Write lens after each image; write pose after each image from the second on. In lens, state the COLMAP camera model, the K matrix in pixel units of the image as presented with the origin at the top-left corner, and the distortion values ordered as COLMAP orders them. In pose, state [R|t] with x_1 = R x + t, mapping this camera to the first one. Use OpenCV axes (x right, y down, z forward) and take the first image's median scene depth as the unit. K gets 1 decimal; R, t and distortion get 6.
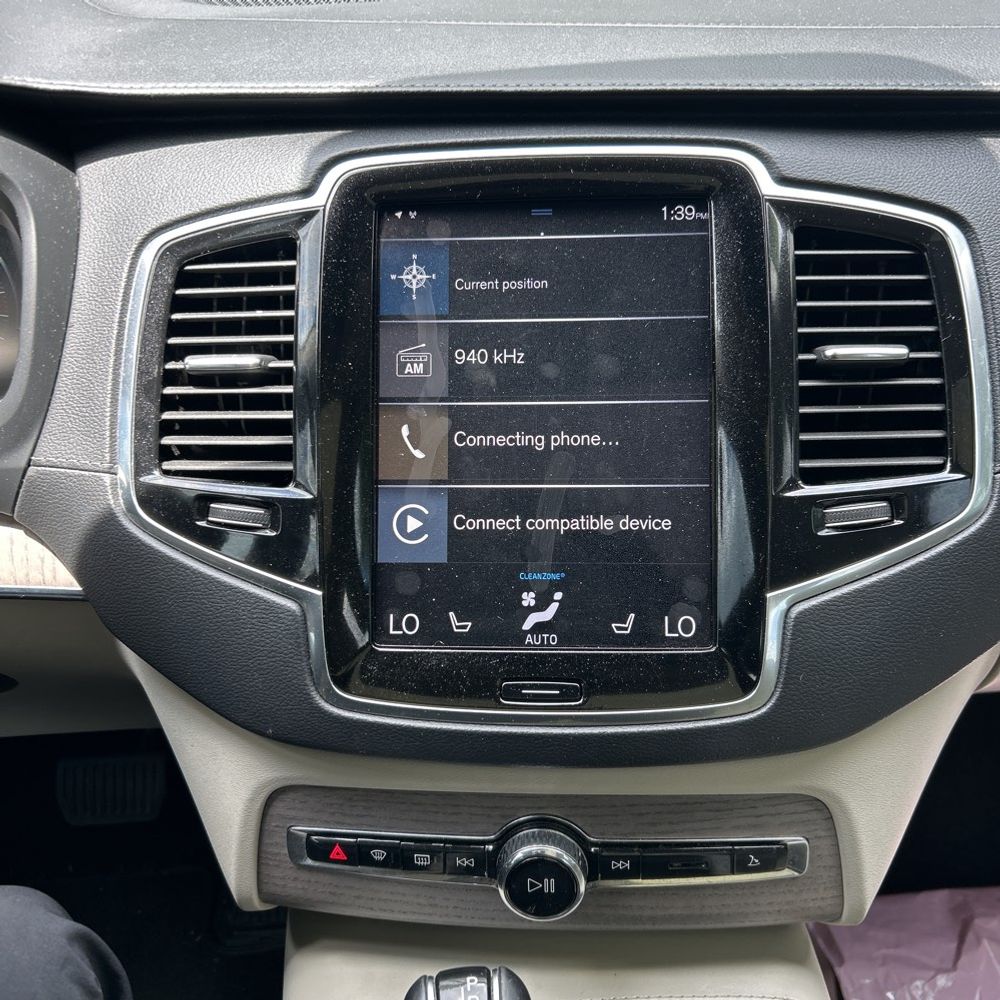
lens RADIAL K [[1002.8, 0, 495.9], [0, 1002.8, 484.1], [0, 0, 1]] dist [-0.011165, 0.000000]
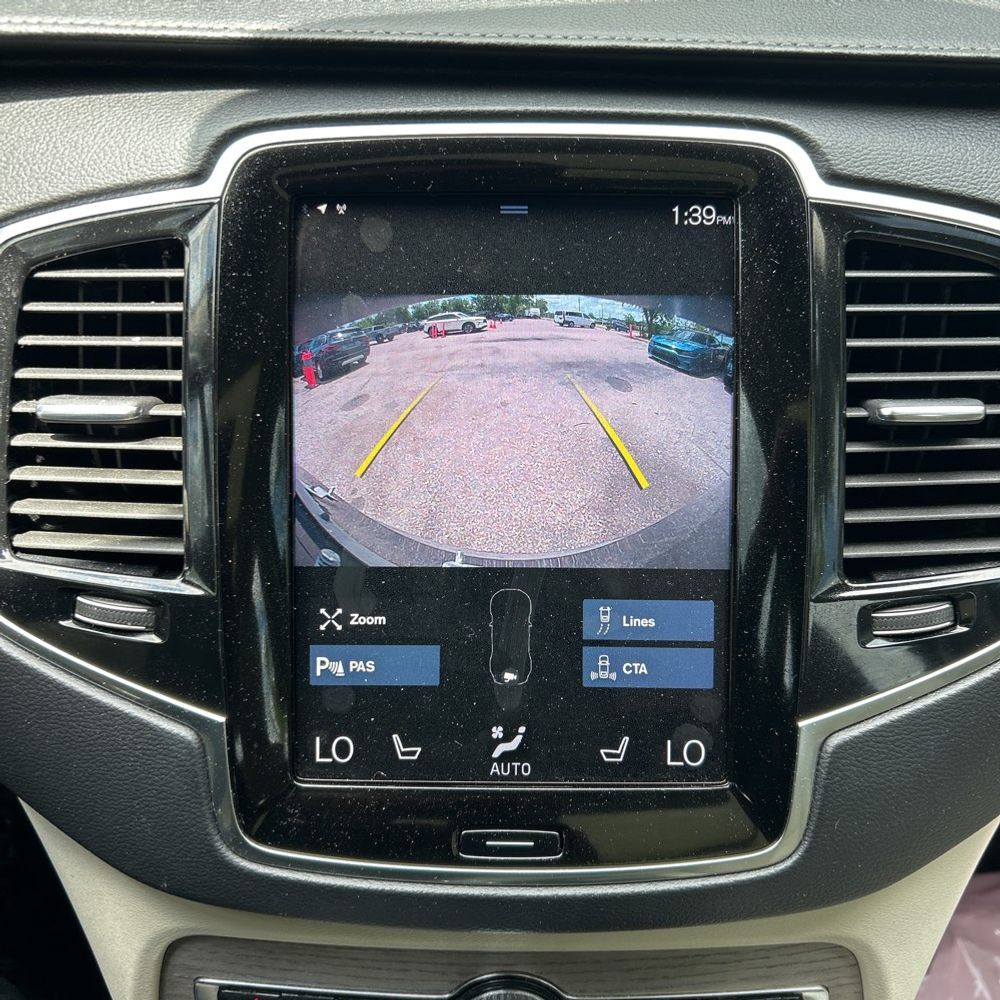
lens RADIAL K [[1002.8, 0, 504.6], [0, 1002.8, 489.1], [0, 0, 1]] dist [-0.011165, 0.000000]
pose [[0.998291, 0.000390, 0.058444, -0.005138], [-0.006429, 0.994642, 0.103178, -0.142697], [-0.058091, -0.103377, 0.992944, 0.235291]]
